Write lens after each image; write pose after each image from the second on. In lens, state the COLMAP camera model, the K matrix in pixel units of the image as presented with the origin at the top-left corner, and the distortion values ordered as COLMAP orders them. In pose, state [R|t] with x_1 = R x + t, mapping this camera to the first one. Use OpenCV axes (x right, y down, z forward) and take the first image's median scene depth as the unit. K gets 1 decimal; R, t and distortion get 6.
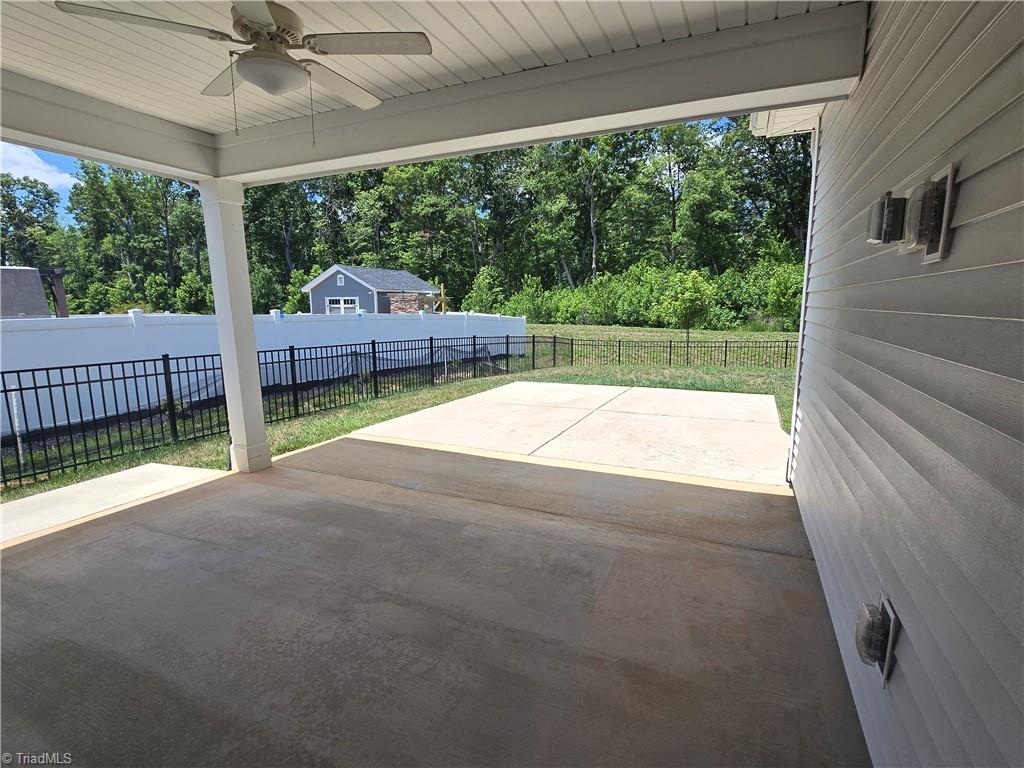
lens RADIAL K [[499.9, 0, 517.7], [0, 499.9, 385.4], [0, 0, 1]] dist [-0.006799, 0.000594]
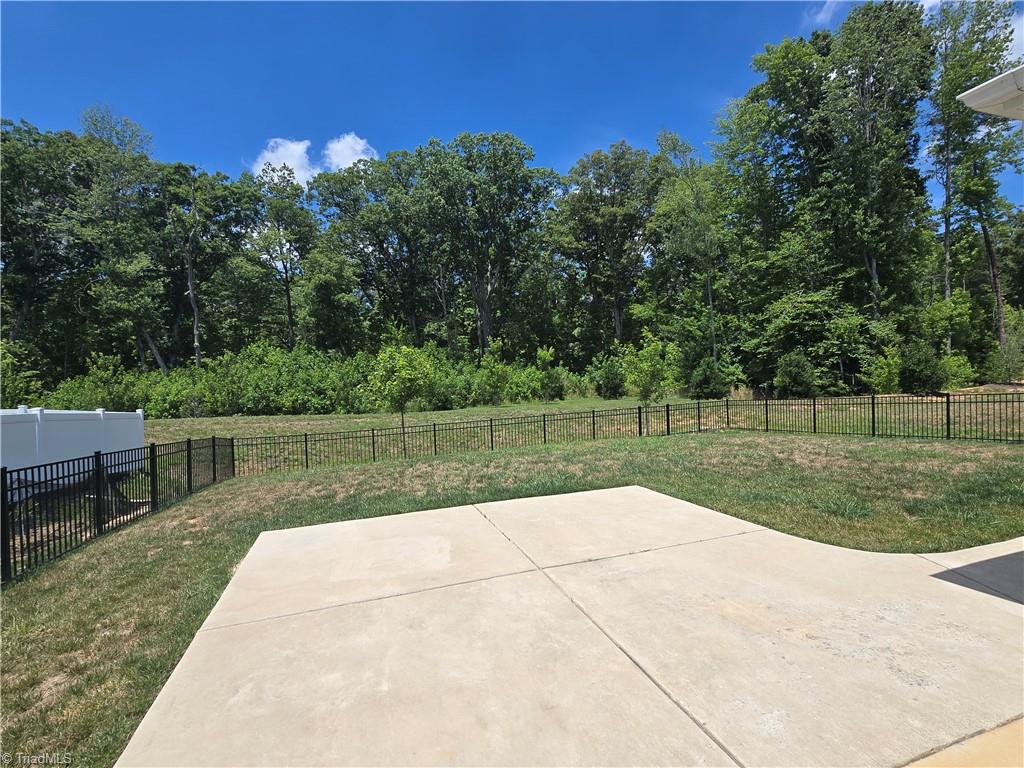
lens RADIAL K [[499.9, 0, 518.3], [0, 499.9, 387.4], [0, 0, 1]] dist [-0.006799, 0.000594]
pose [[0.721896, -0.023666, 0.691596, -0.030490], [0.135271, 0.984960, -0.107493, -0.011872], [-0.678651, 0.171152, 0.714241, 0.078025]]
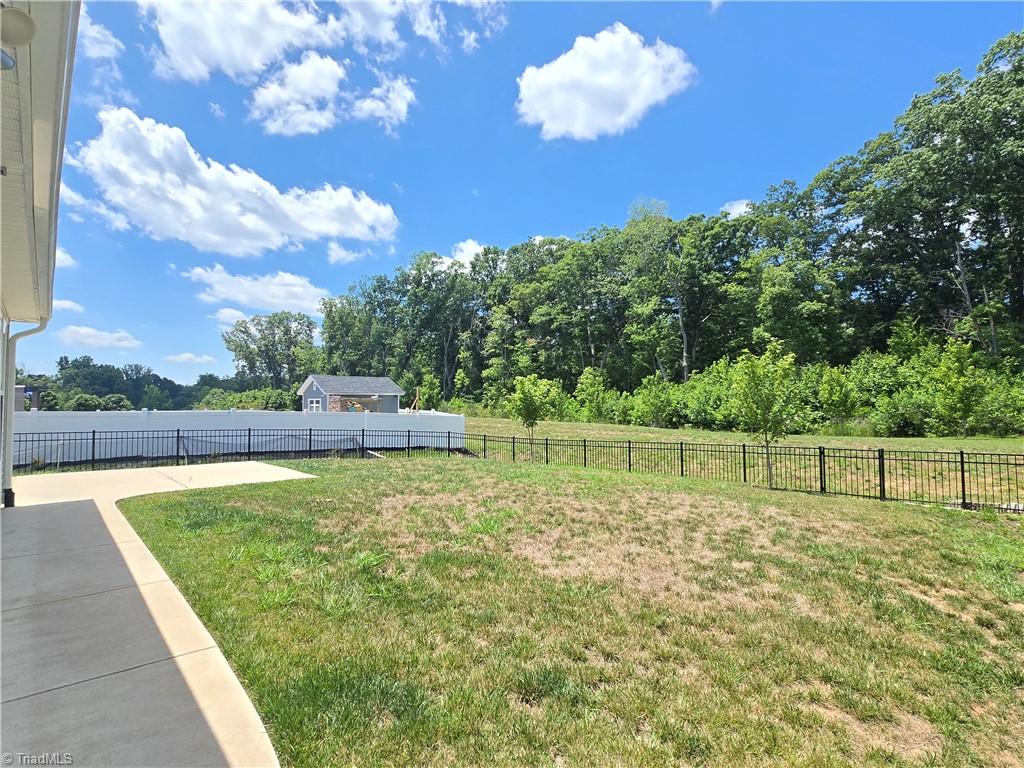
lens RADIAL K [[499.9, 0, 512.9], [0, 499.9, 381.0], [0, 0, 1]] dist [-0.006799, 0.000594]
pose [[0.920424, -0.016791, -0.390560, 0.220393], [-0.062273, 0.980022, -0.188890, -0.001687], [0.385929, 0.198181, 0.900990, -0.000512]]
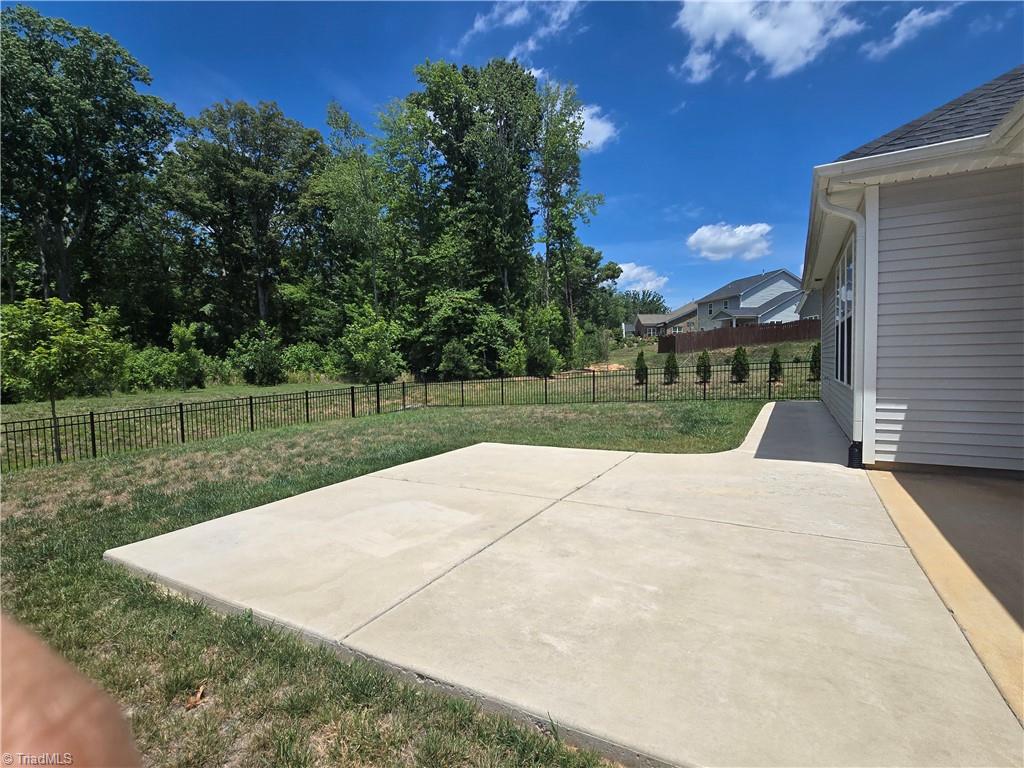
lens RADIAL K [[499.9, 0, 520.0], [0, 499.9, 389.3], [0, 0, 1]] dist [-0.006799, 0.000594]
pose [[0.083051, -0.047981, 0.995390, -0.055606], [0.176455, 0.983765, 0.032698, -0.013888], [-0.980799, 0.172926, 0.090169, 0.127367]]
